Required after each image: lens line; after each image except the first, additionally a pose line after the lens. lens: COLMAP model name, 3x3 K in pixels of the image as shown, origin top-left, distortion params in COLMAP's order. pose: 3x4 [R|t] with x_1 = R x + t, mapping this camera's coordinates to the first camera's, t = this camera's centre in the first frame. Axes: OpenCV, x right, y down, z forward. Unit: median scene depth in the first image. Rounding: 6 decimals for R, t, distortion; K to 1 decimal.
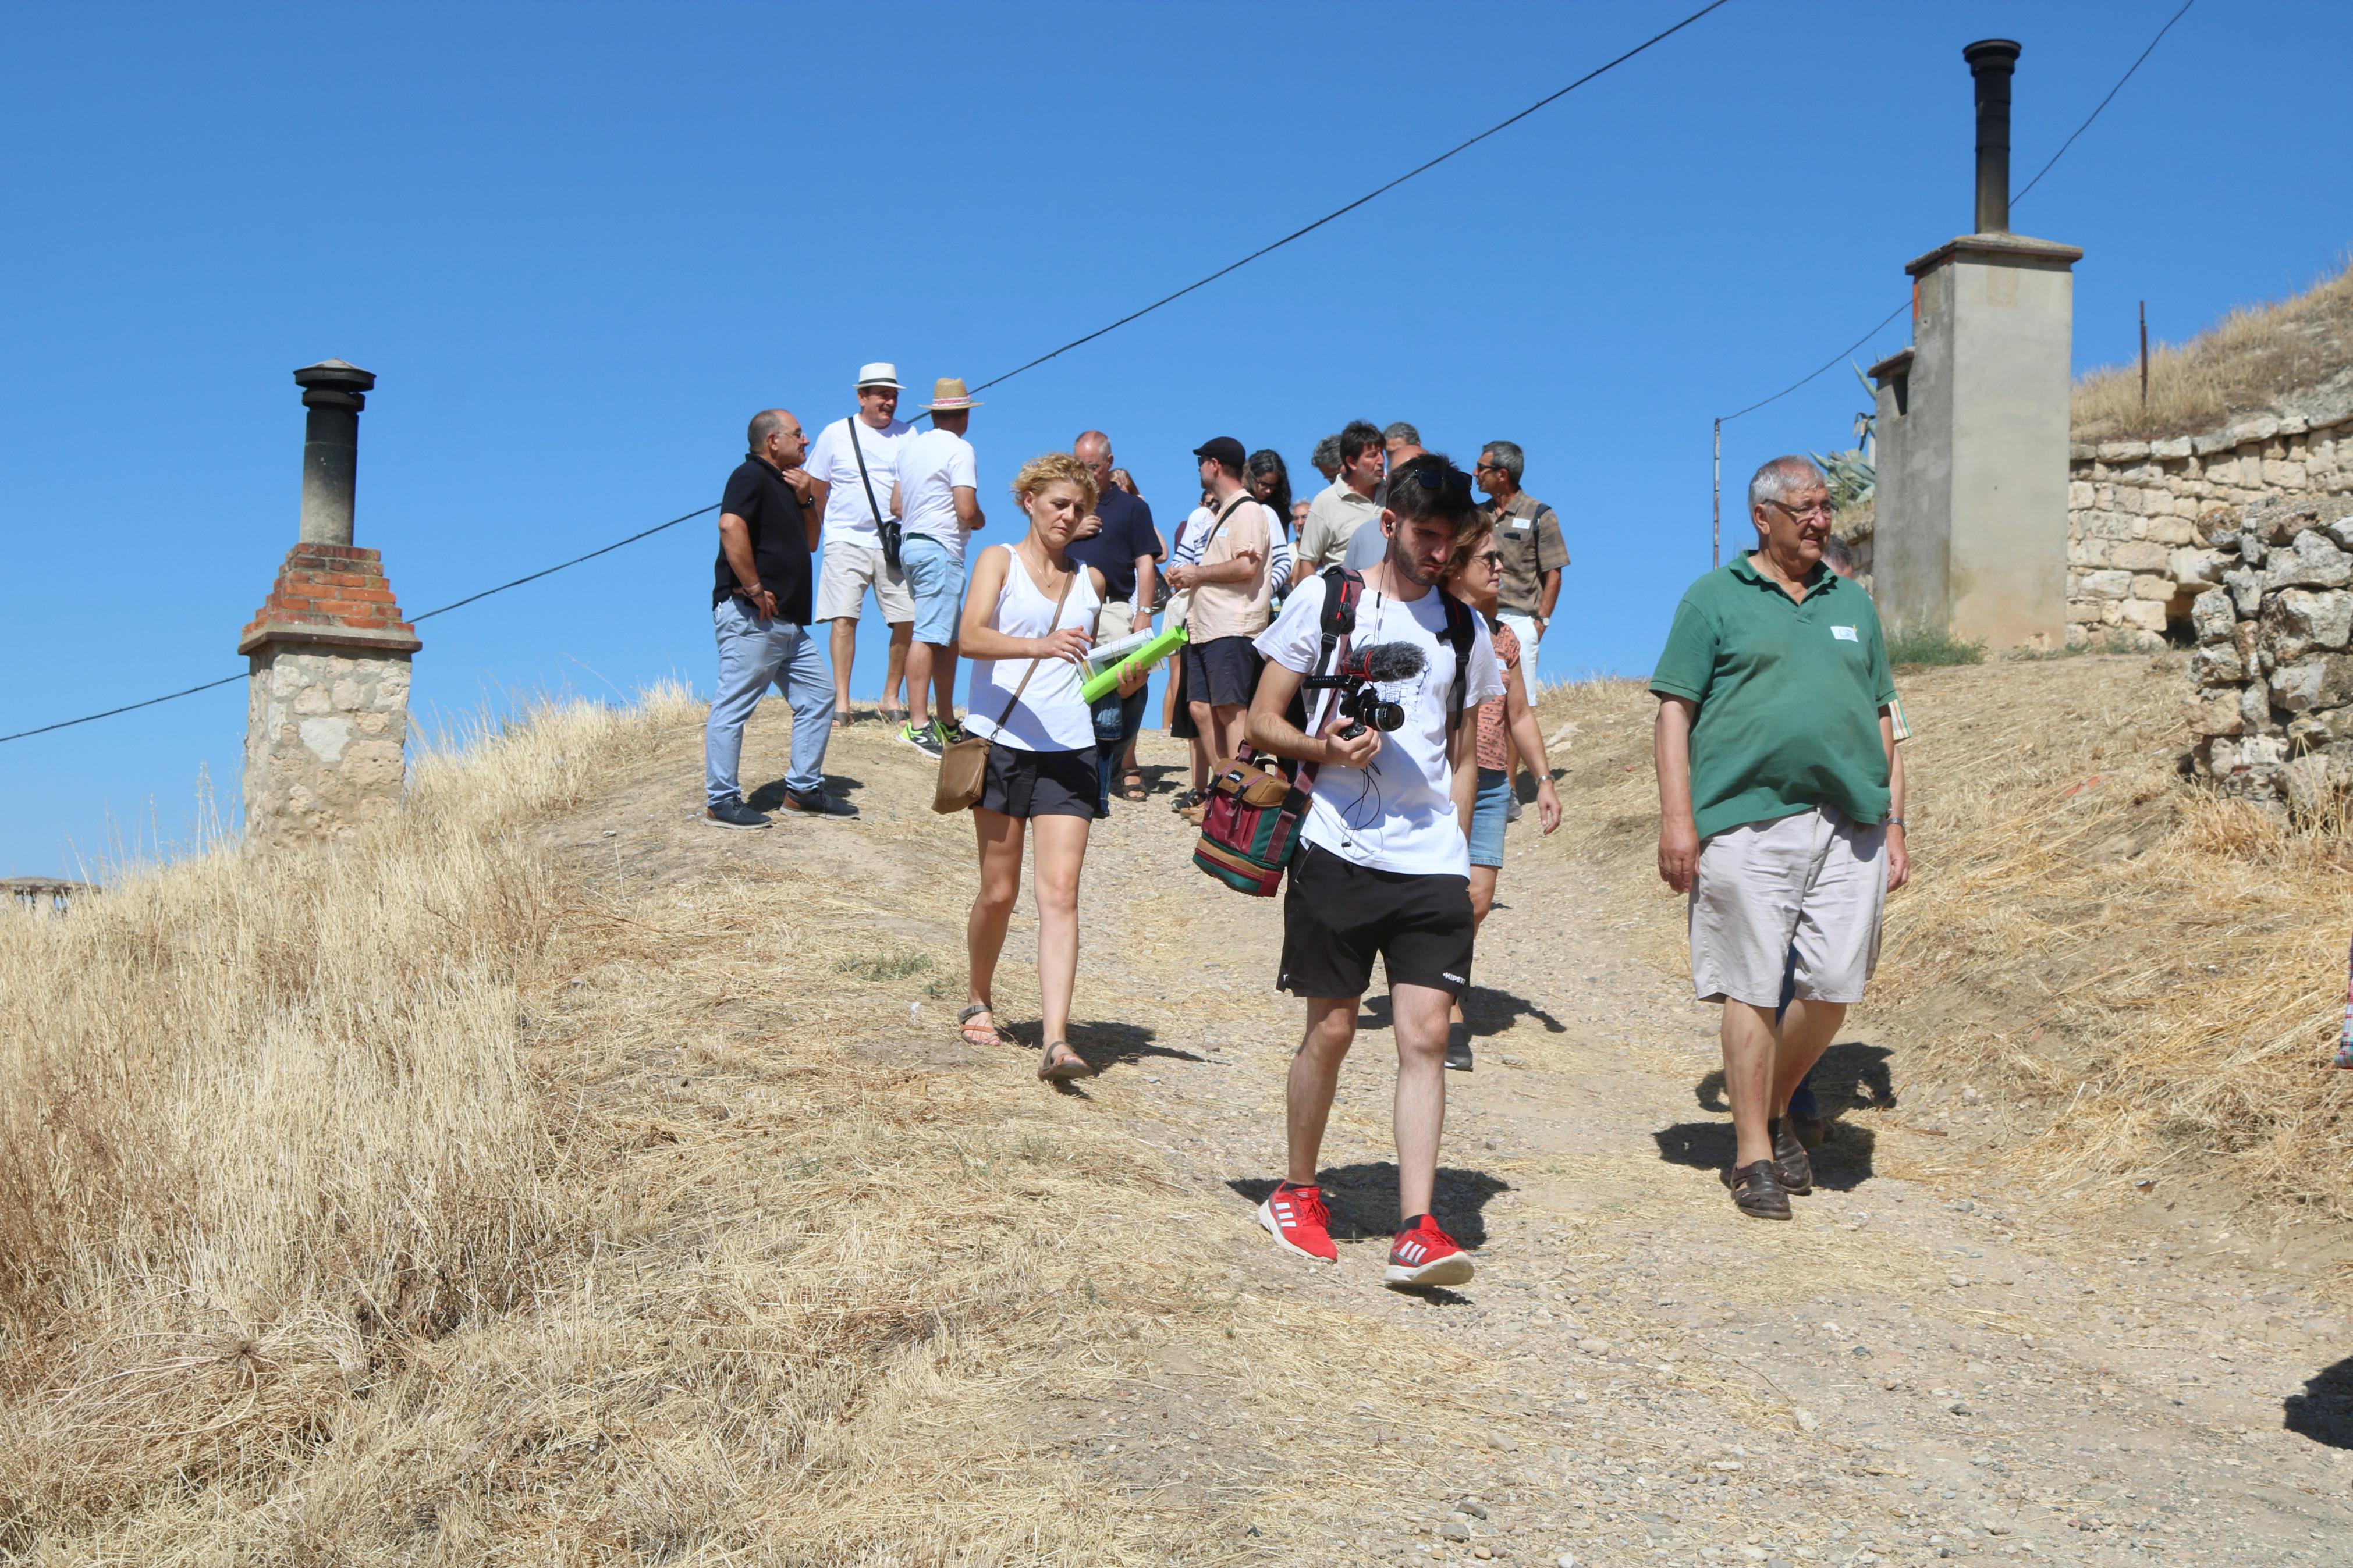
lens RADIAL K [[3911.7, 0, 1176.5], [0, 3911.7, 784.0], [0, 0, 1]] dist [-0.003609, -0.012811]
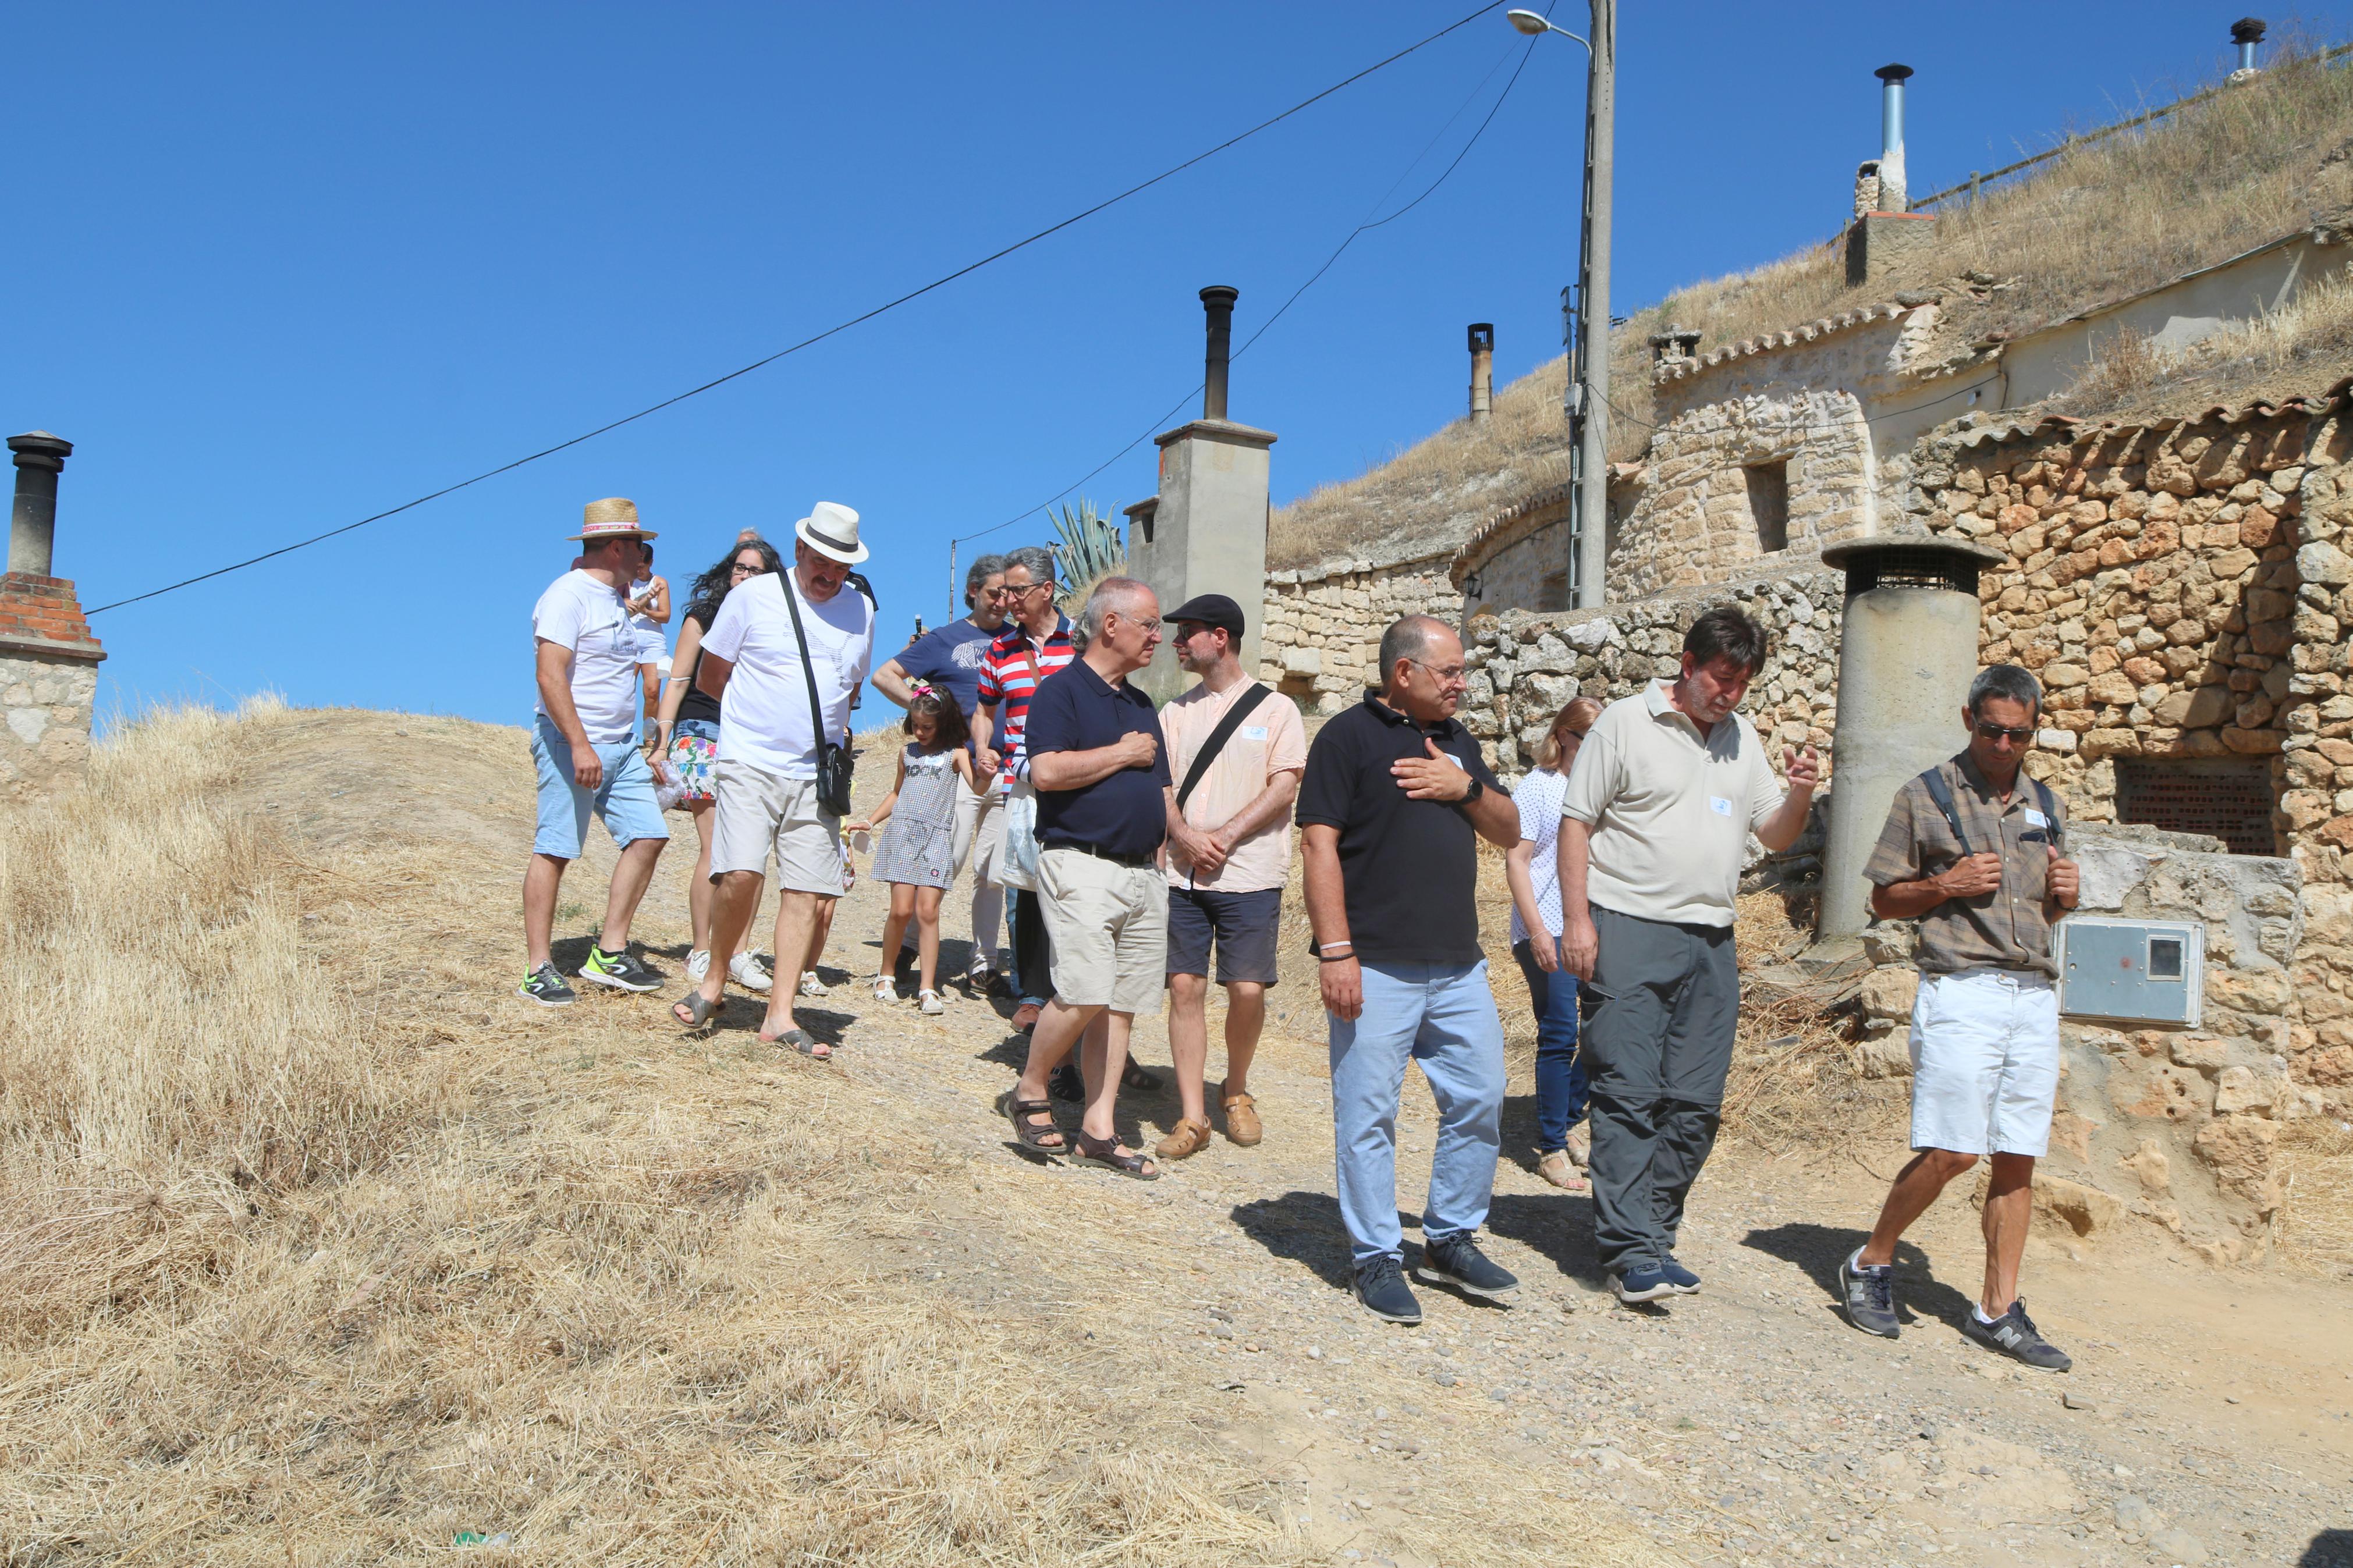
lens RADIAL K [[2766.3, 0, 1176.5], [0, 2766.3, 784.0], [0, 0, 1]] dist [-0.147774, 0.271248]
pose [[0.961103, 0.033803, 0.274113, -0.098524], [-0.031992, 0.999427, -0.011075, 0.005522], [-0.274330, 0.001875, 0.961634, 0.039196]]
